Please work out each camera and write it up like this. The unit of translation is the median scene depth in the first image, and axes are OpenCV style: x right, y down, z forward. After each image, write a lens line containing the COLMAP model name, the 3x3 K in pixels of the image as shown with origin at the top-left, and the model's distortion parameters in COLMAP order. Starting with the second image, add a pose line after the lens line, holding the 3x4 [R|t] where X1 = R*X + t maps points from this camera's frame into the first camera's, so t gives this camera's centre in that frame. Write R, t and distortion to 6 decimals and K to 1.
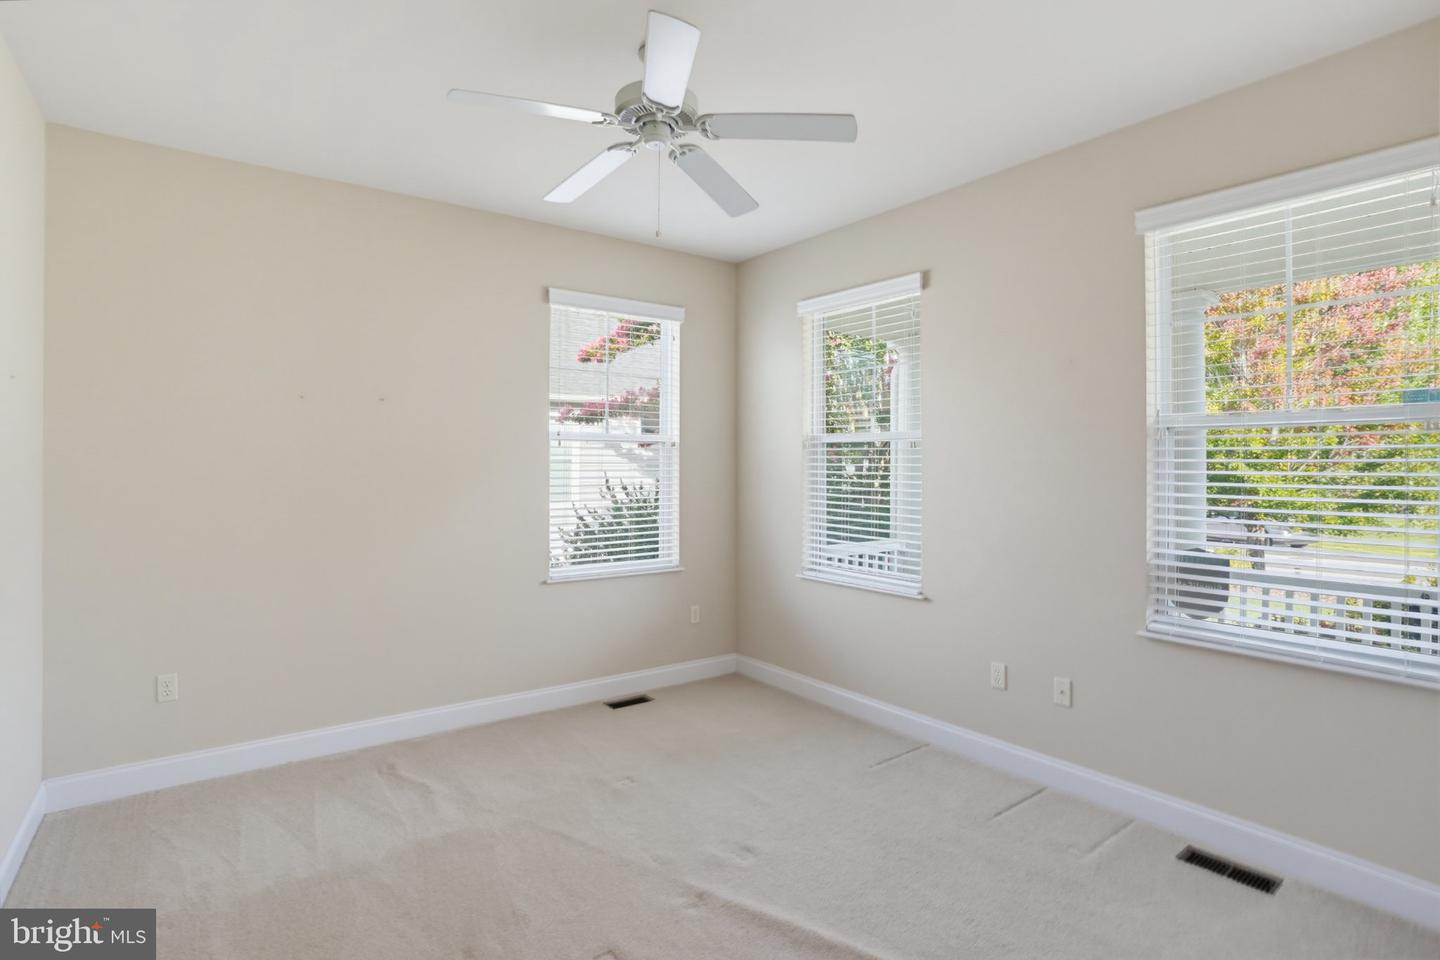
lens RADIAL K [[708.9, 0, 717.1], [0, 708.9, 470.8], [0, 0, 1]] dist [-0.083607, 0.035342]
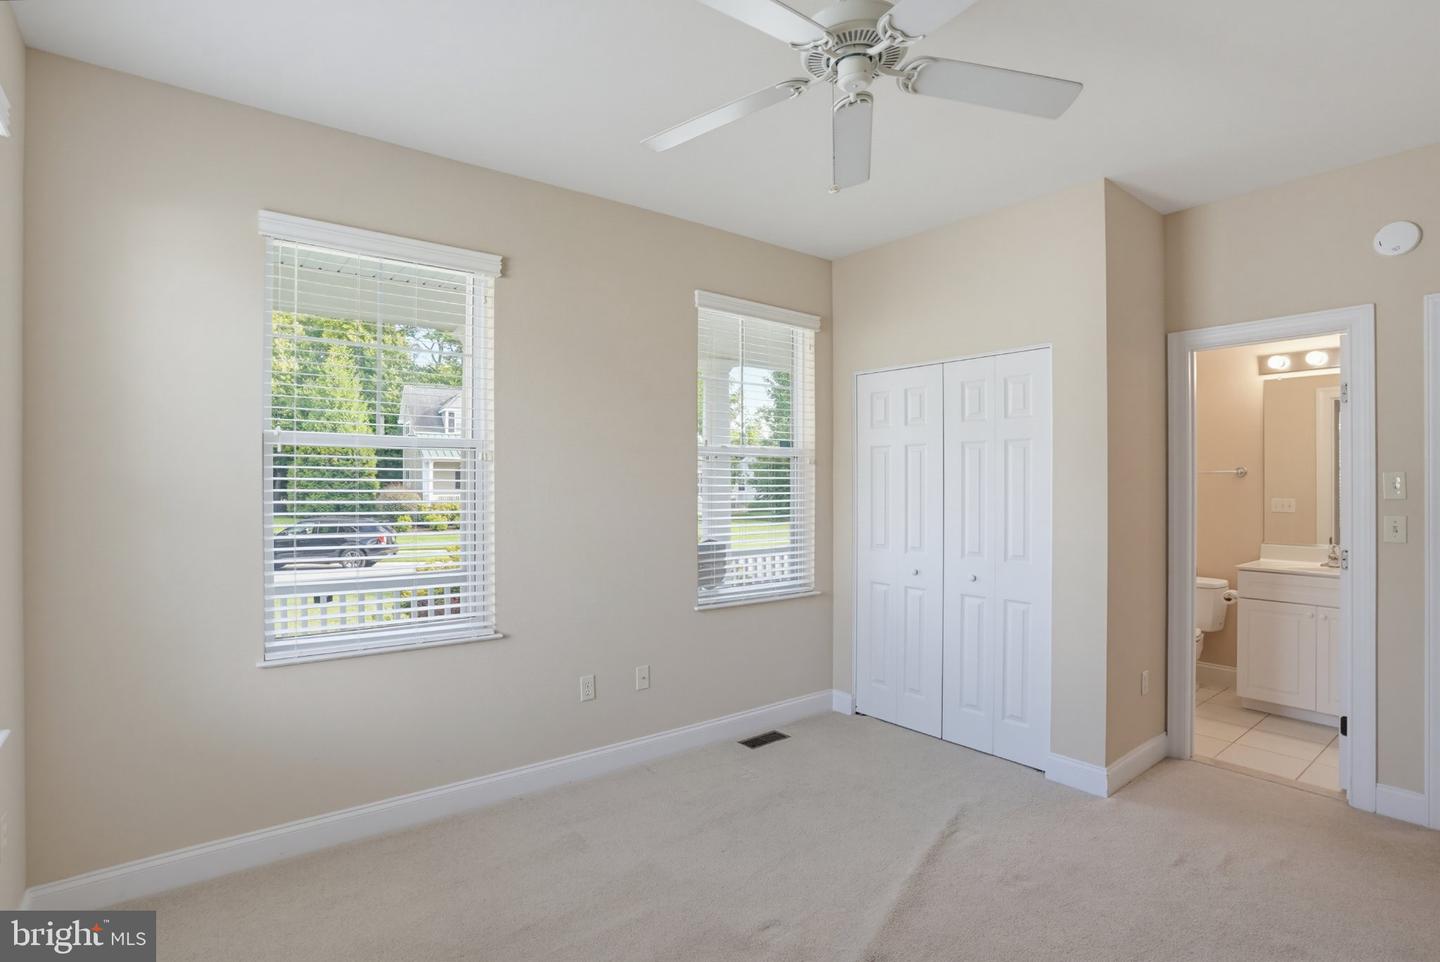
lens RADIAL K [[721.1, 0, 727.1], [0, 721.1, 483.3], [0, 0, 1]] dist [-0.082211, 0.040541]
pose [[-0.028684, -0.002852, 0.999584, -0.596220], [0.011422, 0.999930, 0.003181, -0.004598], [-0.999523, 0.011508, -0.028649, 0.758288]]
